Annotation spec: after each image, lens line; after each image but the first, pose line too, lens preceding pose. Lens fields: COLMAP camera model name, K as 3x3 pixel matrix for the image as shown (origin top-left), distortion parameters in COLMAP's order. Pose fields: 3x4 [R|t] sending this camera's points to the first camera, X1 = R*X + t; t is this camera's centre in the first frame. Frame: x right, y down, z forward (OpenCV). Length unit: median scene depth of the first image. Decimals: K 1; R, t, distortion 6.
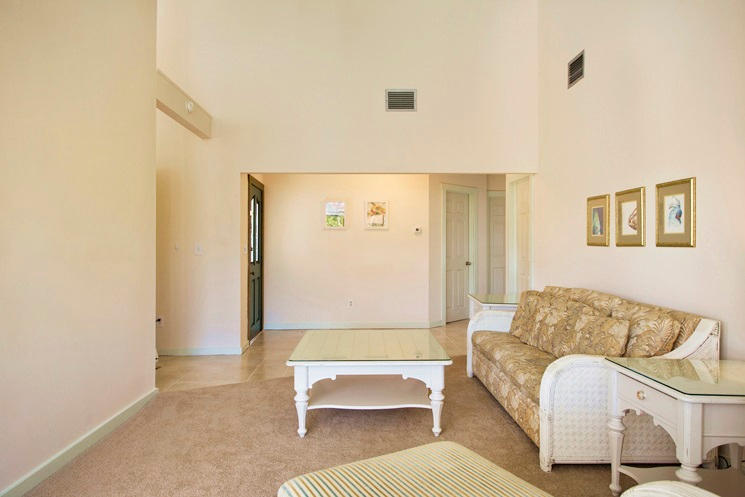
lens RADIAL K [[456.6, 0, 372.5], [0, 456.6, 248.5], [0, 0, 1]] dist [0.005779, 0.001750]
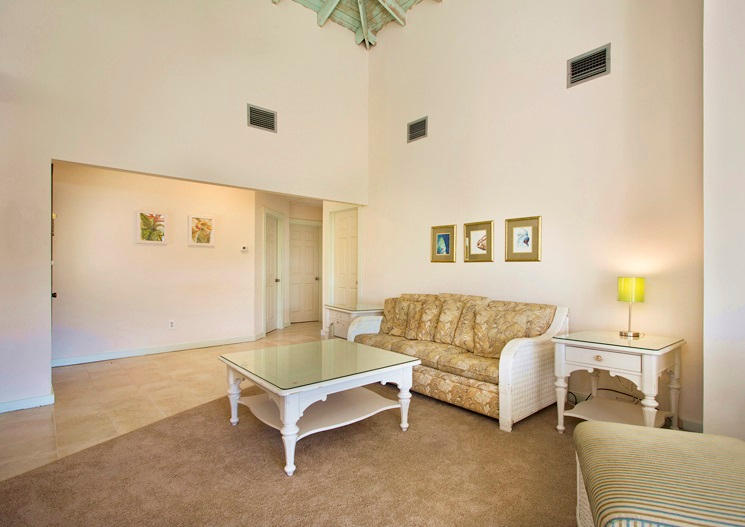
lens RADIAL K [[366.6, 0, 373.4], [0, 366.6, 274.3], [0, 0, 1]] dist [-0.002314, -0.000069]
pose [[0.768710, -0.004747, 0.639580, -0.430000], [0.000053, 0.999973, 0.007358, 0.026001], [-0.639598, -0.005622, 0.768689, 0.337419]]
